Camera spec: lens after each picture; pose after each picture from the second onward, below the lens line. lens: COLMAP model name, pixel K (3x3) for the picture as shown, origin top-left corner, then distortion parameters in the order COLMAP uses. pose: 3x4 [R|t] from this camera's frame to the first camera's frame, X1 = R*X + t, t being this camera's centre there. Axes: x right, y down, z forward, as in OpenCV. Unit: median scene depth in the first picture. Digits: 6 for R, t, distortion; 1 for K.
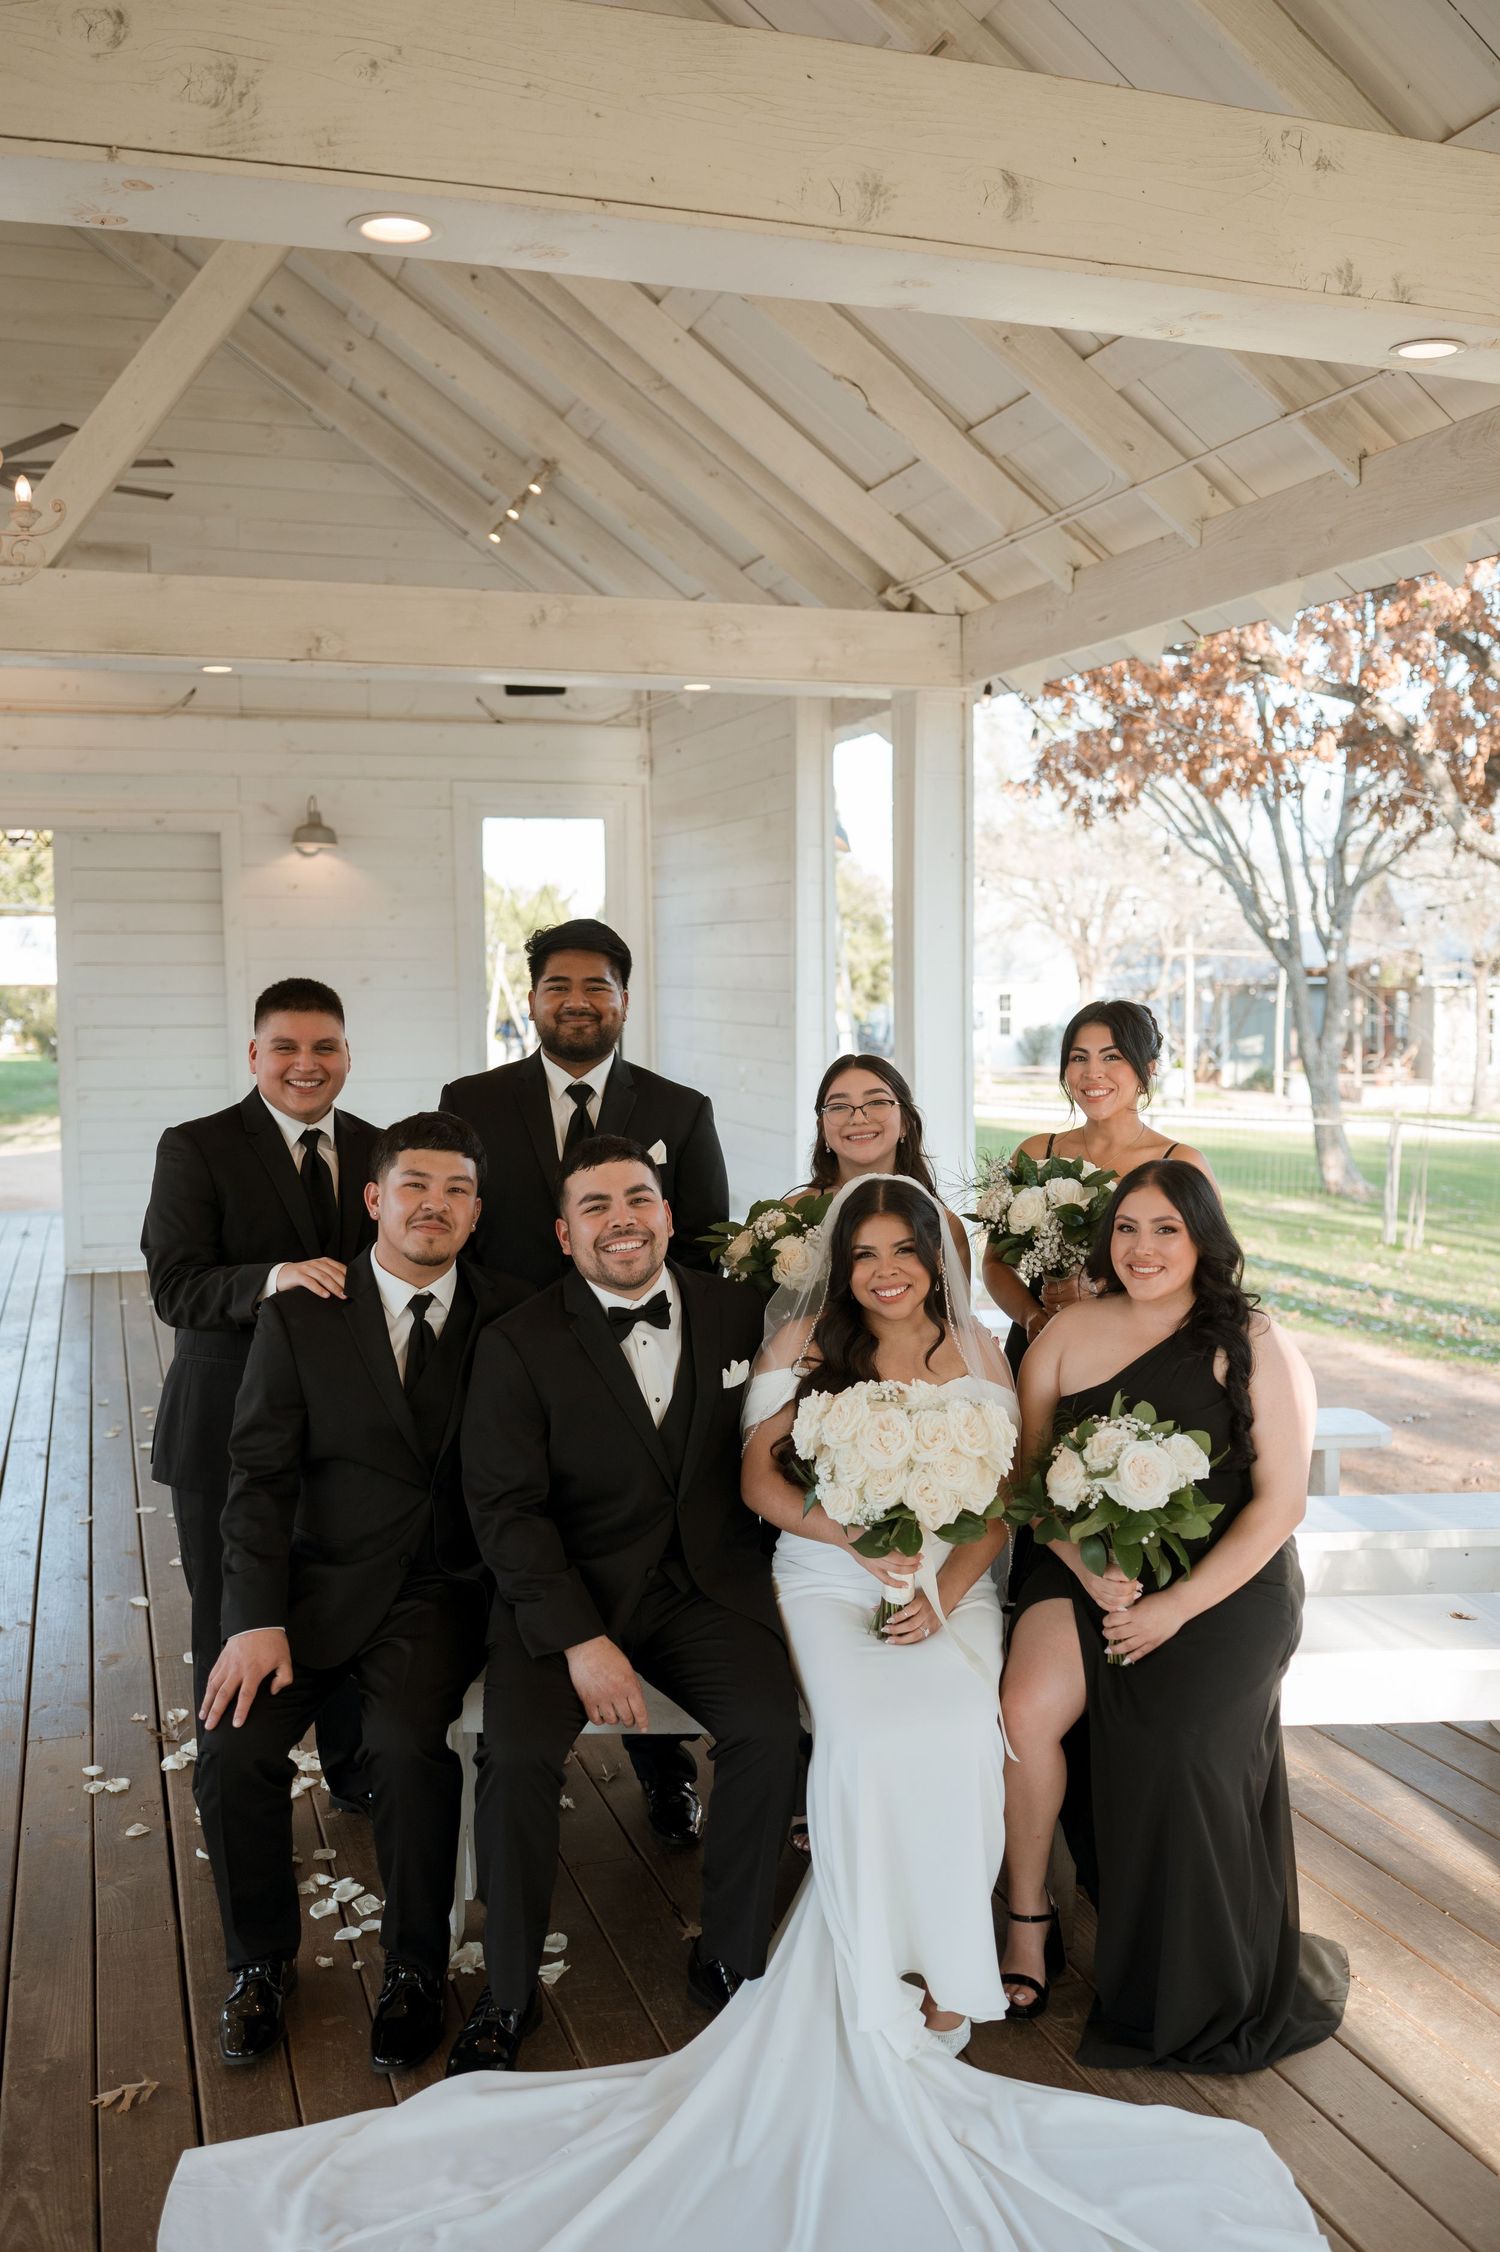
lens RADIAL K [[1906.7, 0, 748.4], [0, 1906.7, 1112.8], [0, 0, 1]] dist [-0.065885, -0.002710]
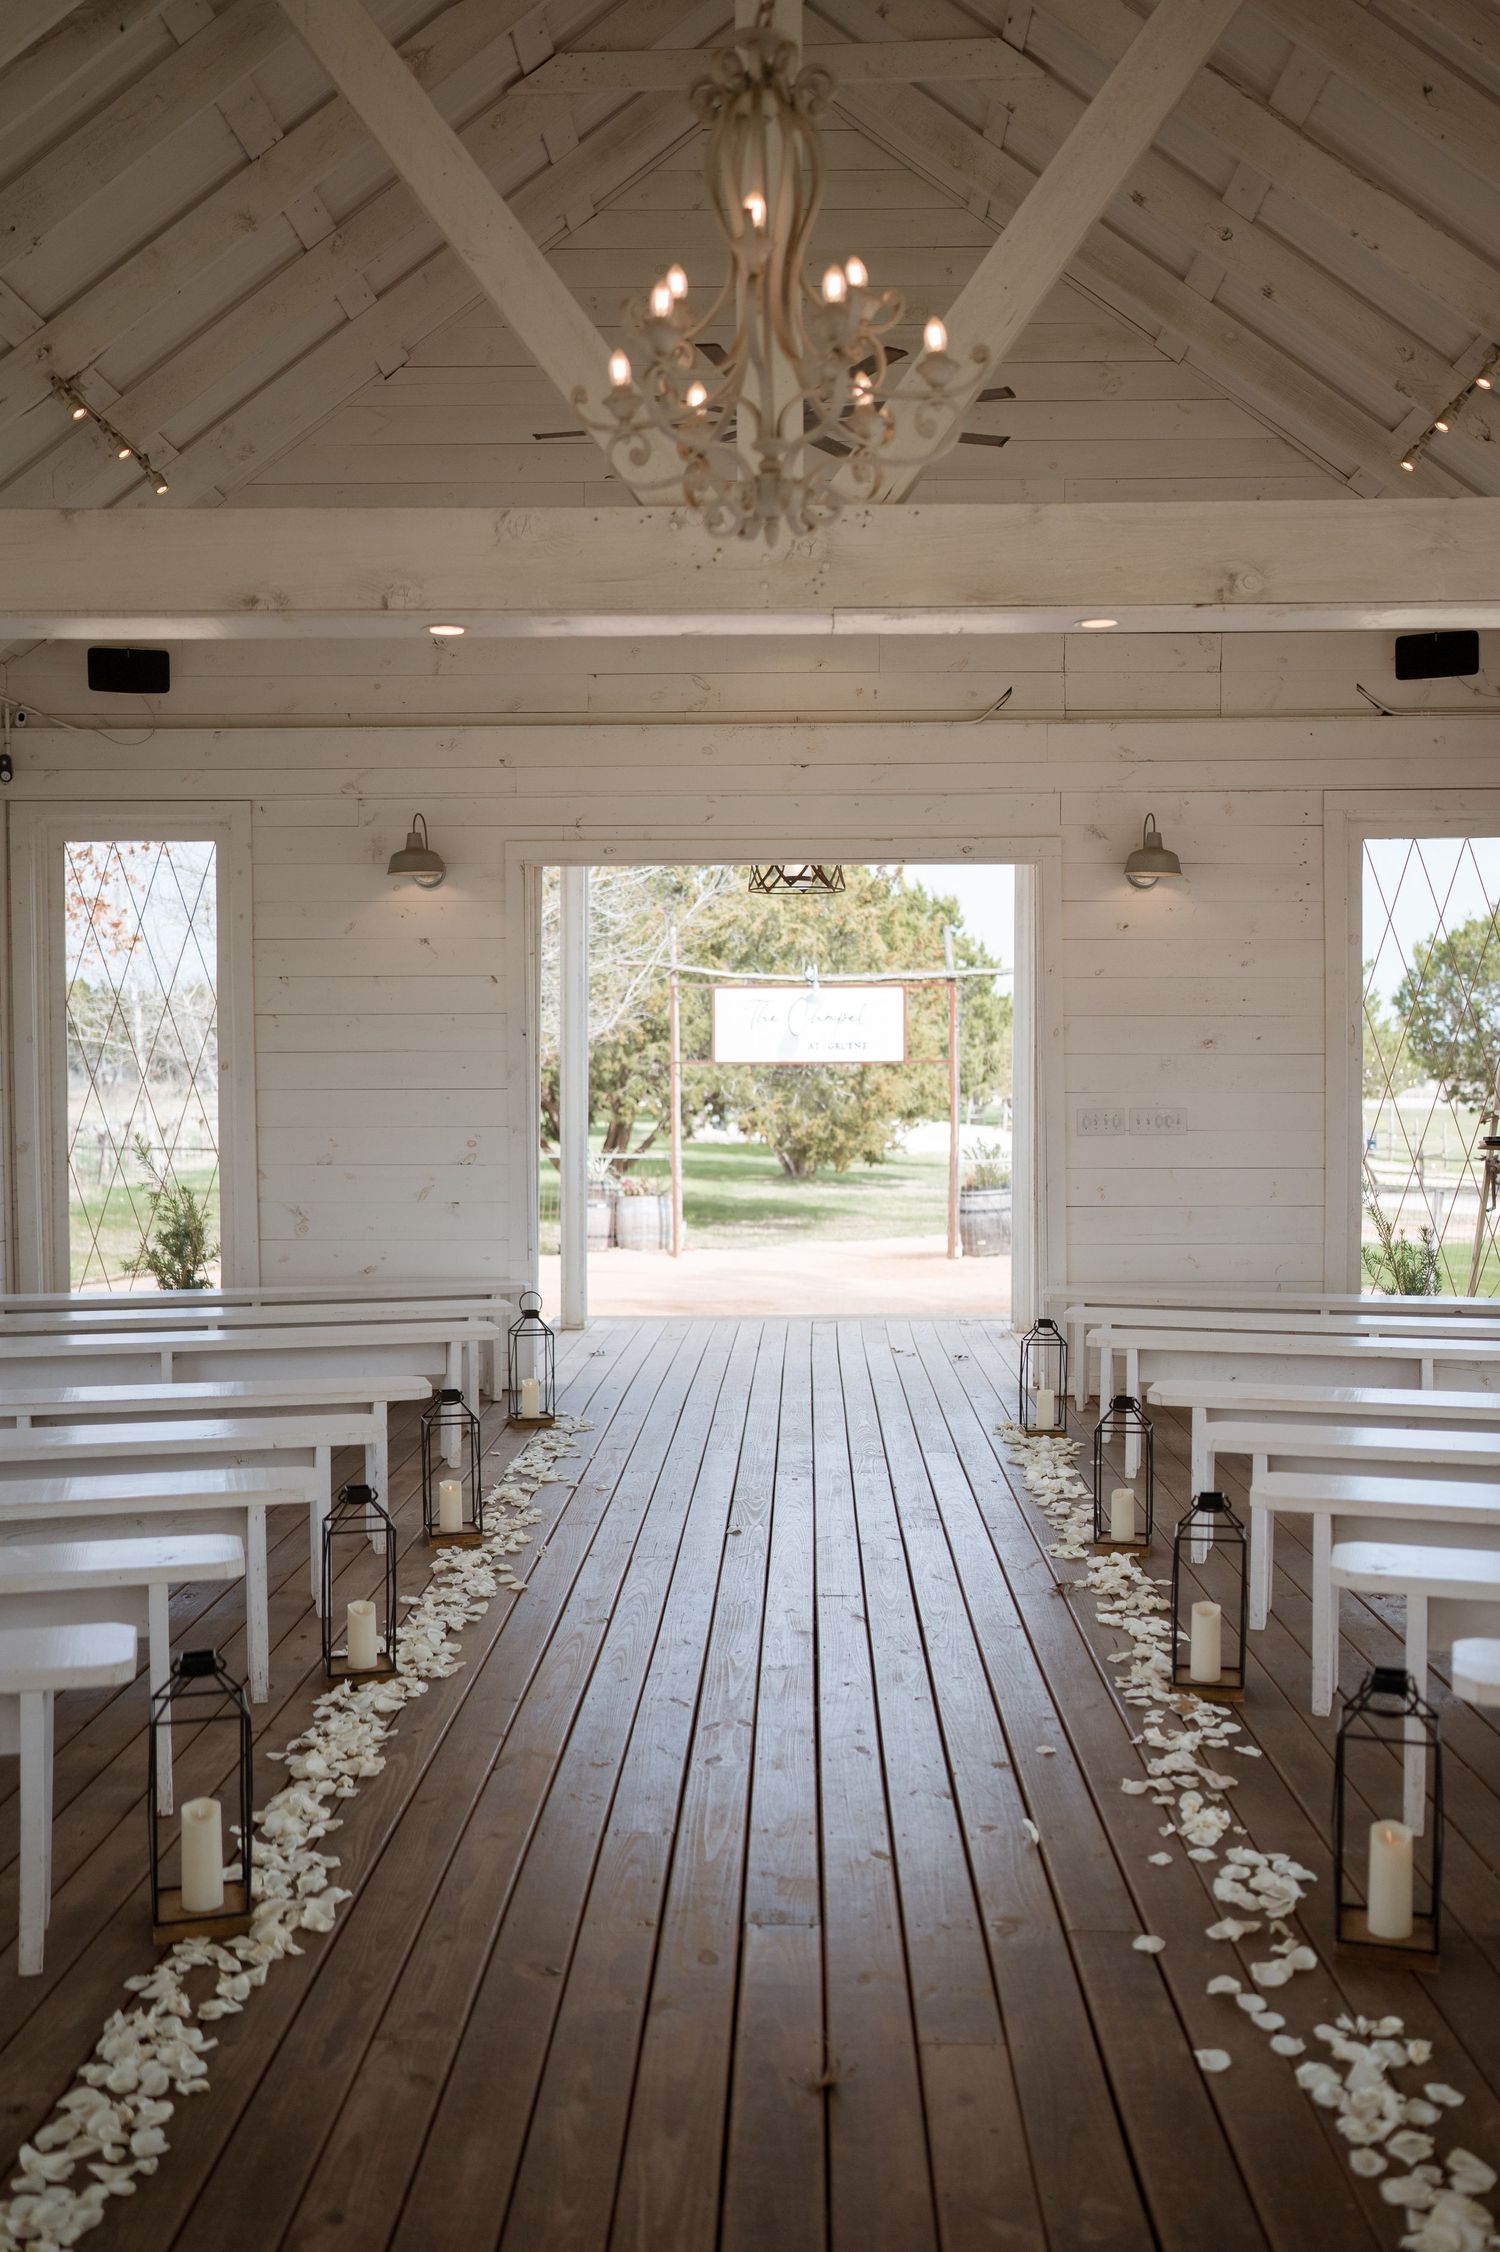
lens RADIAL K [[2206.8, 0, 748.0], [0, 2206.8, 1133.1], [0, 0, 1]] dist [0.005117, 0.000000]
pose [[0.935616, 0.013877, -0.352746, -0.066323], [-0.028412, 0.998946, -0.036061, 0.009267], [0.351873, 0.043761, 0.935024, 0.075299]]
